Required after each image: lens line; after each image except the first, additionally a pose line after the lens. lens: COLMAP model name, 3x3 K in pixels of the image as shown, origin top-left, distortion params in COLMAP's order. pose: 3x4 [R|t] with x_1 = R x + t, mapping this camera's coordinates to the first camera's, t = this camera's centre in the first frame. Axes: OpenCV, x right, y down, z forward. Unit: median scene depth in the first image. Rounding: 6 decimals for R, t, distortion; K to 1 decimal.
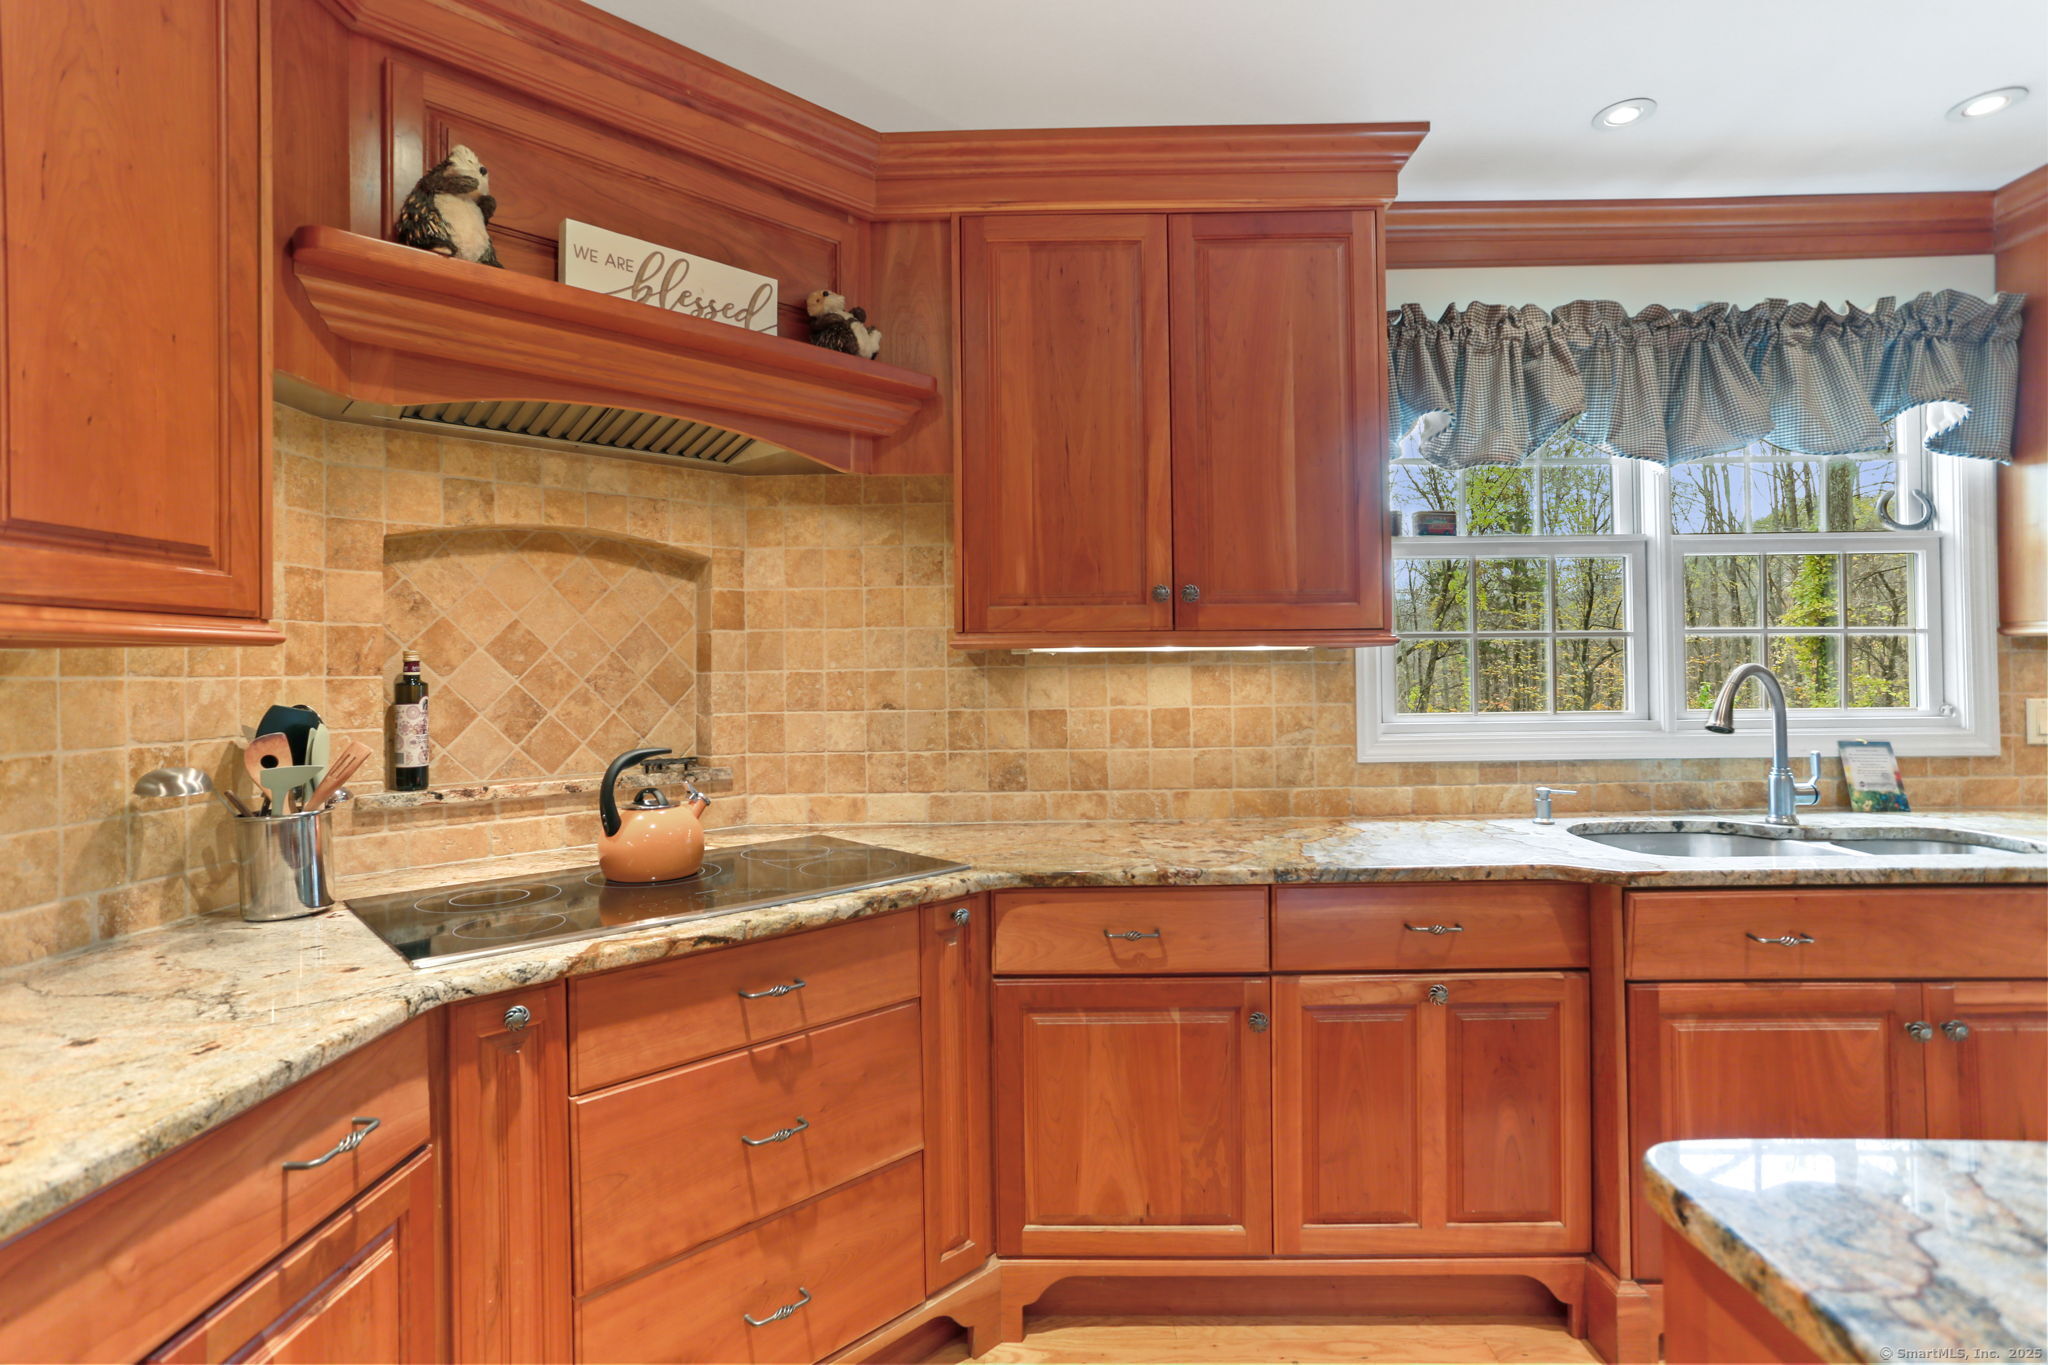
lens RADIAL K [[976.8, 0, 1012.8], [0, 976.8, 652.9], [0, 0, 1]] dist [-0.028486, 0.008575]
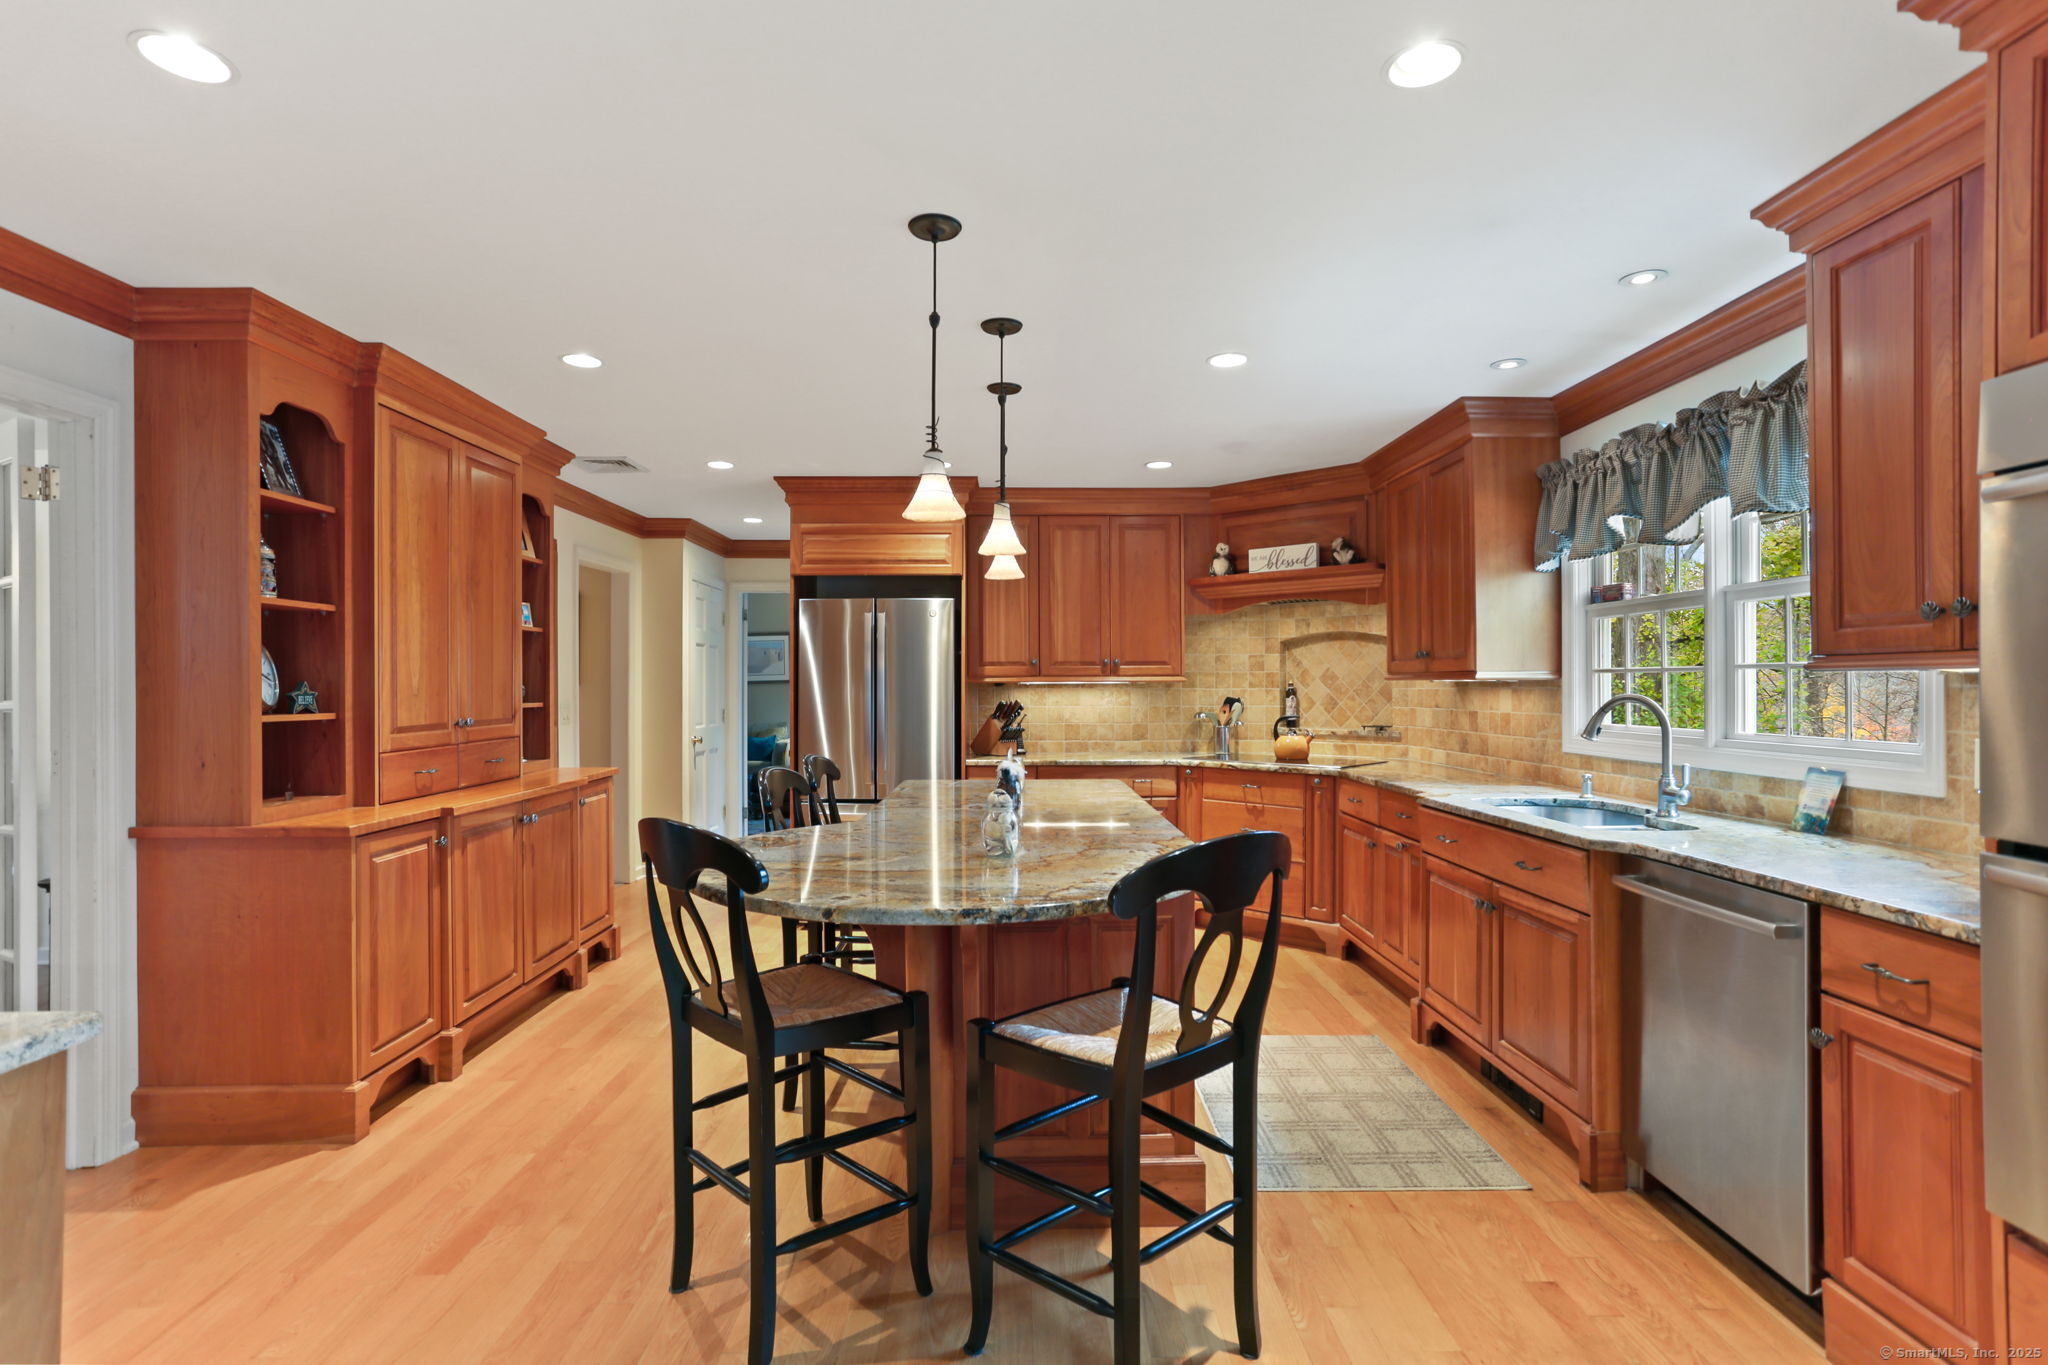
lens RADIAL K [[976.8, 0, 1021.8], [0, 976.8, 683.2], [0, 0, 1]] dist [-0.028486, 0.008575]
pose [[0.036948, 0.008955, -0.999277, 1.994745], [0.020990, 0.999732, 0.009735, -0.033480], [0.999097, -0.021334, 0.036750, 0.073434]]
